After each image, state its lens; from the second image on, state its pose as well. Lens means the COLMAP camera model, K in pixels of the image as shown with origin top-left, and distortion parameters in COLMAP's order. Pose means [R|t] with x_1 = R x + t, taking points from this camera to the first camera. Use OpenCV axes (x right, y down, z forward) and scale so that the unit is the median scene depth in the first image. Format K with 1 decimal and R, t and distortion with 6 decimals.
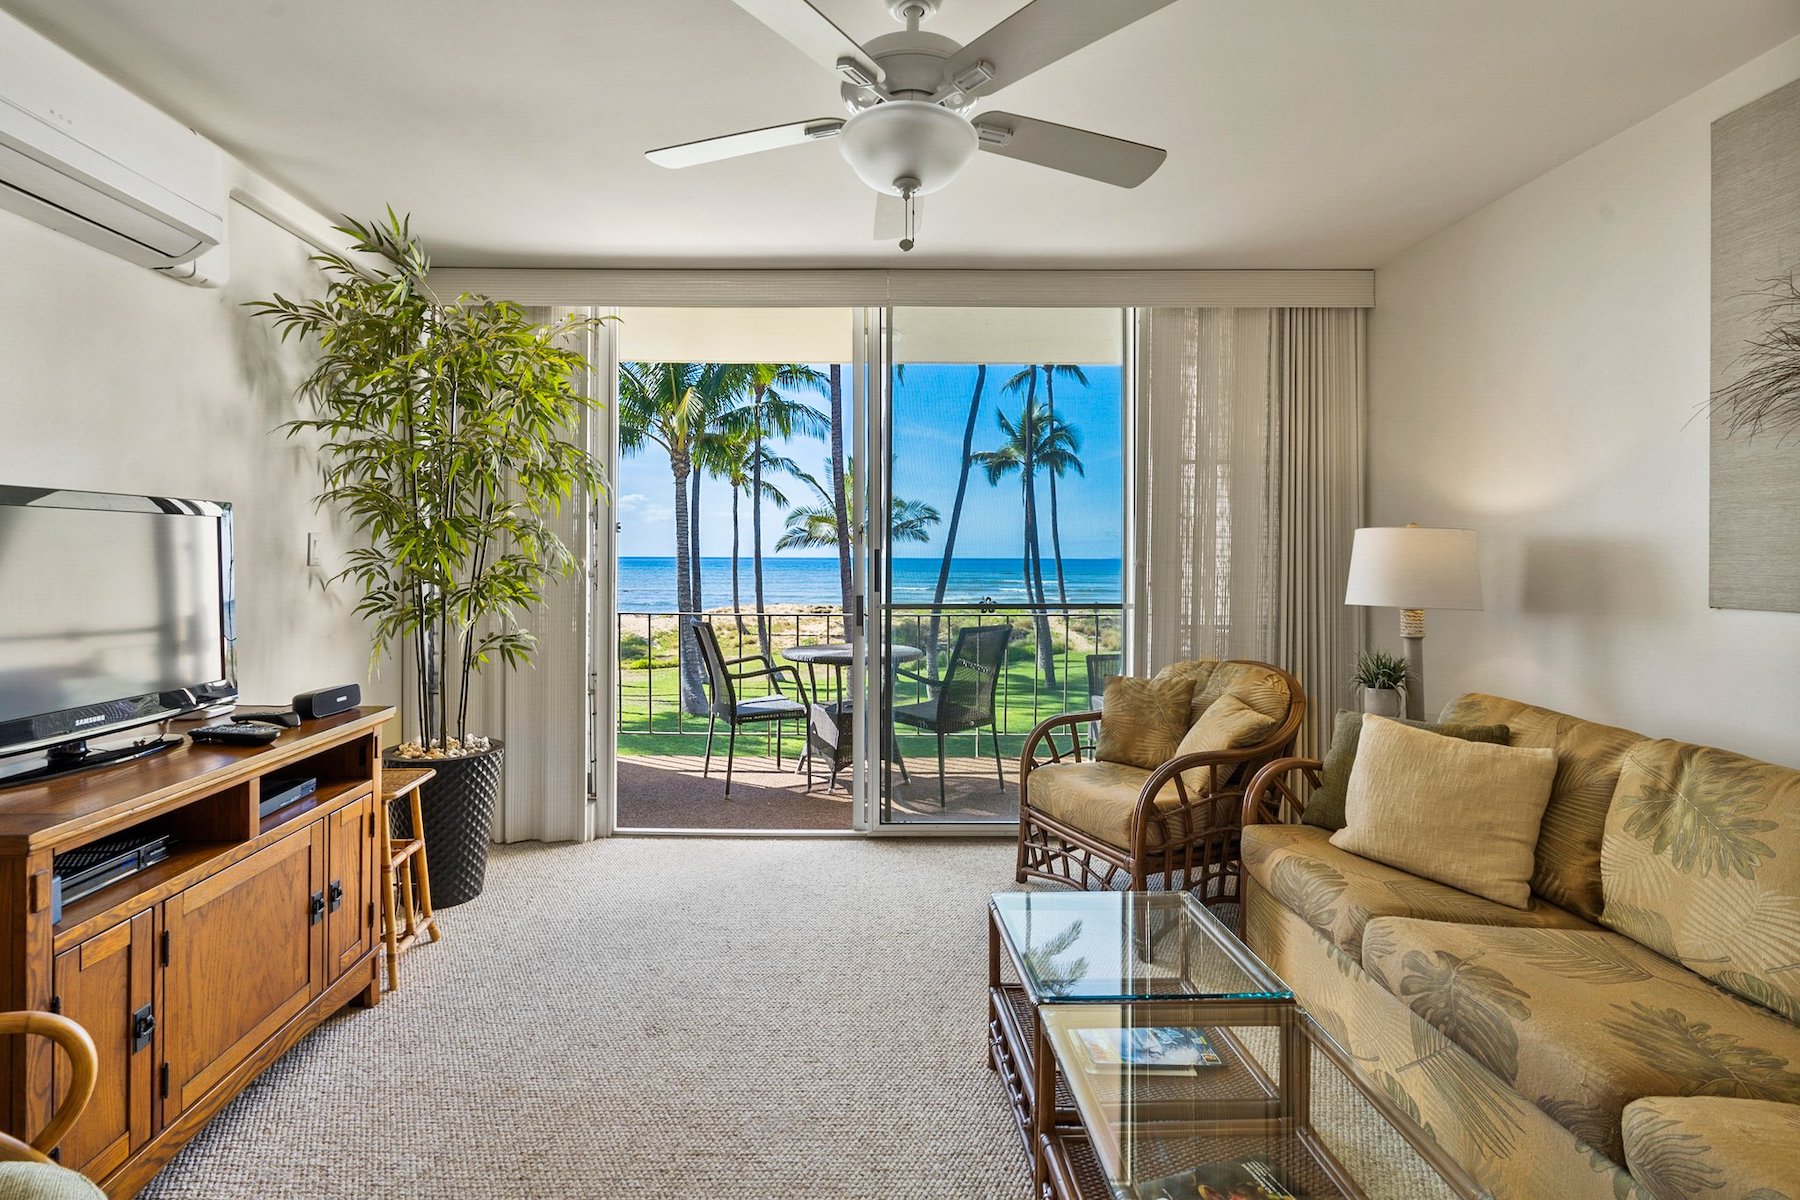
lens RADIAL K [[833.4, 0, 853.0], [0, 833.4, 556.4], [0, 0, 1]] dist [-0.005415, 0.000468]
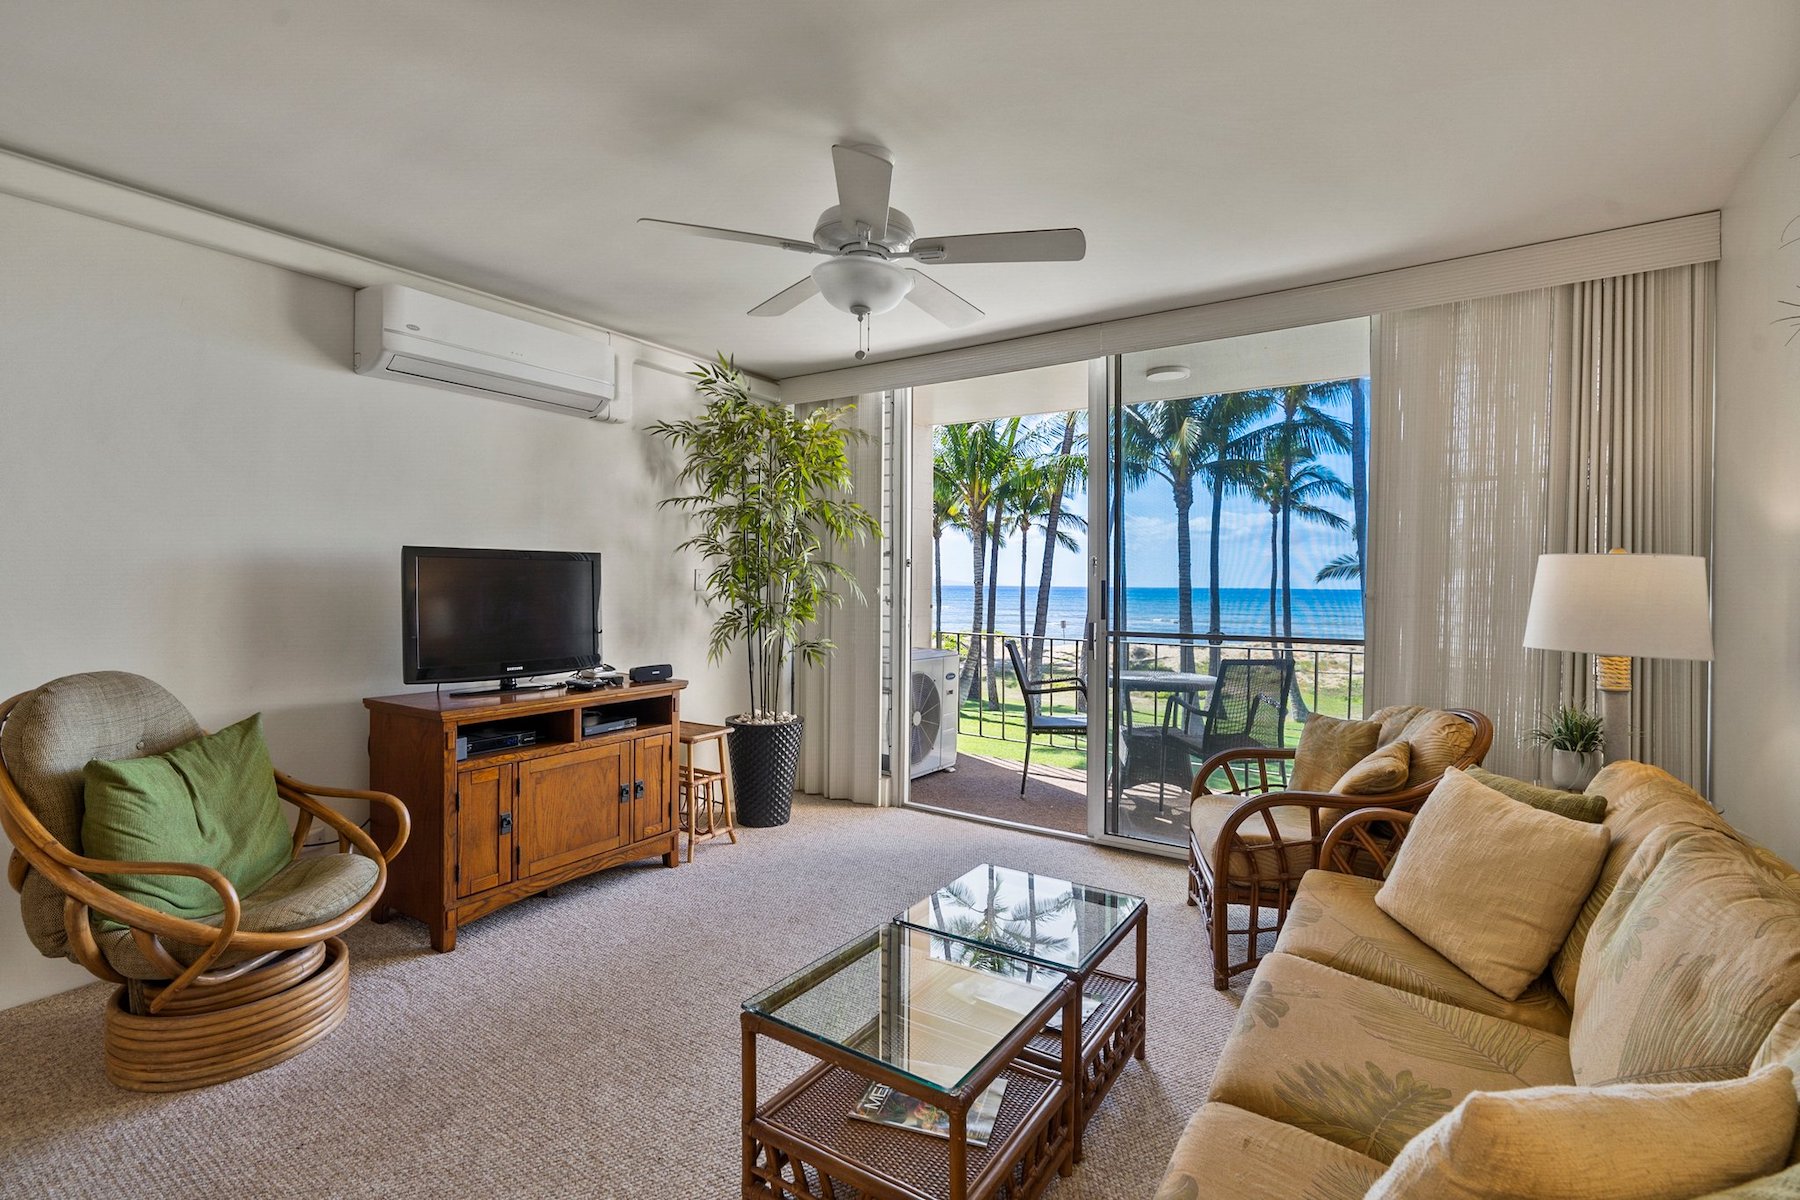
lens RADIAL K [[820.2, 0, 899.4], [0, 820.2, 590.9], [0, 0, 1]] dist [-0.004454, 0.000184]
pose [[0.825746, 0.008429, -0.563980, 0.550202], [-0.005575, 0.999961, 0.006781, -0.000372], [0.564015, -0.002455, 0.825761, -0.040301]]
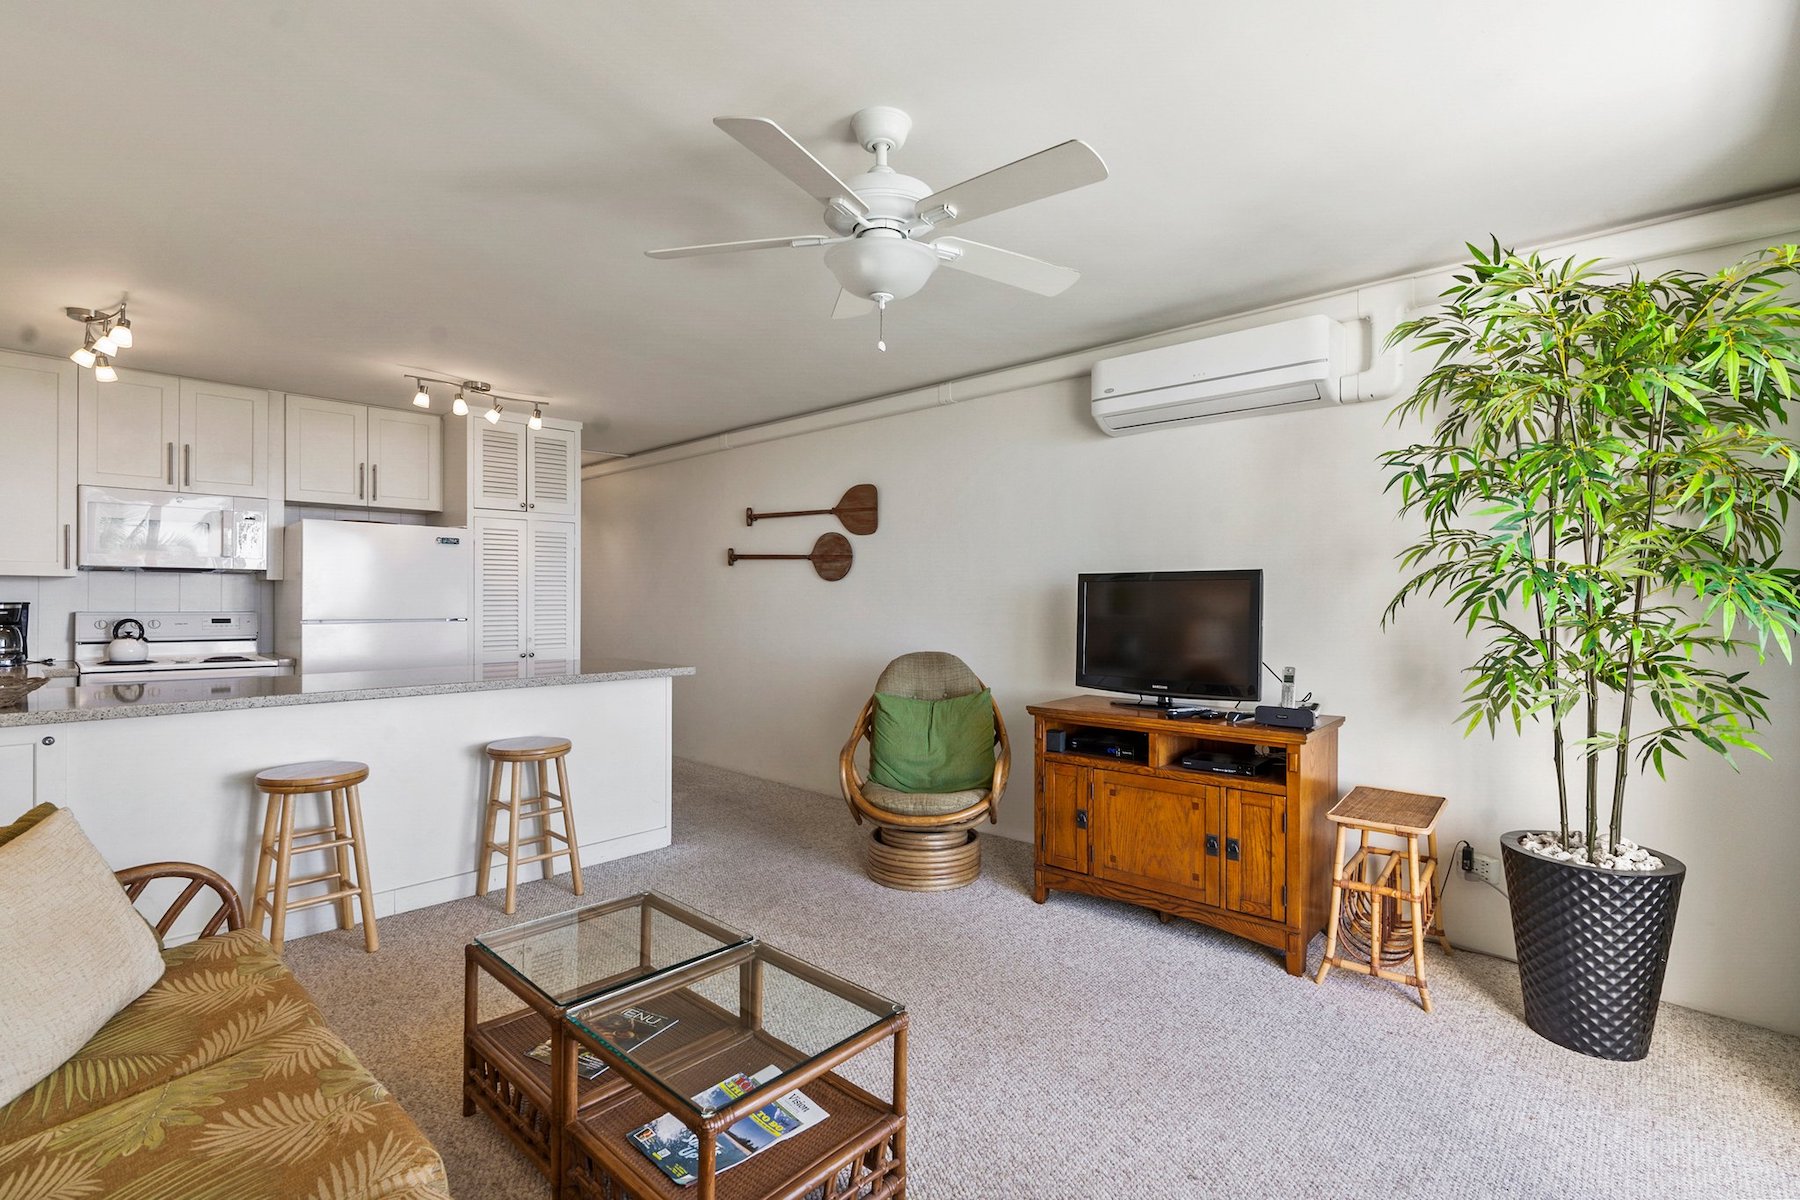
lens RADIAL K [[837.7, 0, 900.0], [0, 837.7, 600.0], [0, 0, 1]] dist [-0.000528, 0.000041]
pose [[-0.684937, -0.006727, -0.728571, 0.597851], [-0.007817, 0.999968, -0.001884, -0.001524], [0.728560, 0.004405, -0.684967, 1.188033]]
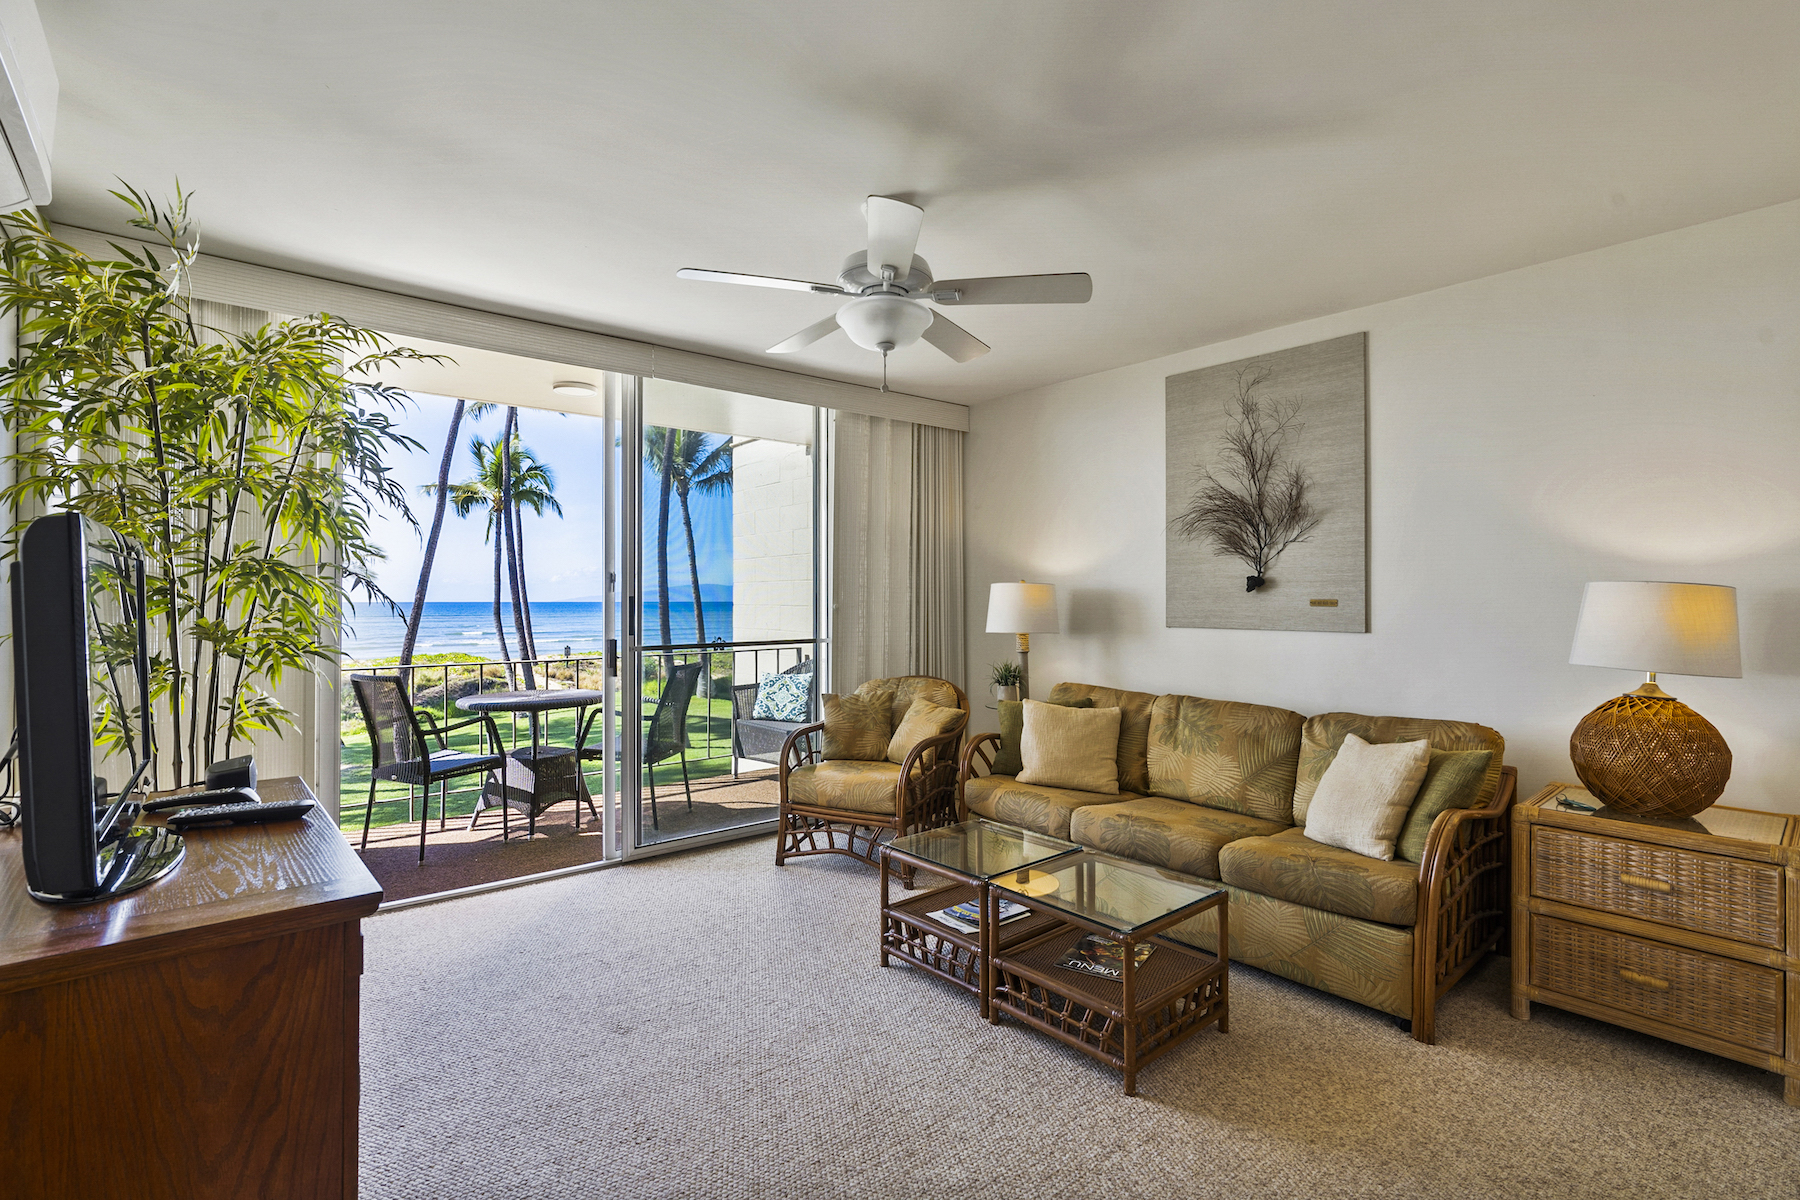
lens RADIAL K [[832.3, 0, 897.5], [0, 832.3, 593.5], [0, 0, 1]] dist [-0.017039, 0.000114]
pose [[0.771128, 0.000197, 0.636680, -0.527095], [0.003596, 0.999983, -0.004665, -0.007785], [-0.636670, 0.005887, 0.771114, -0.075594]]
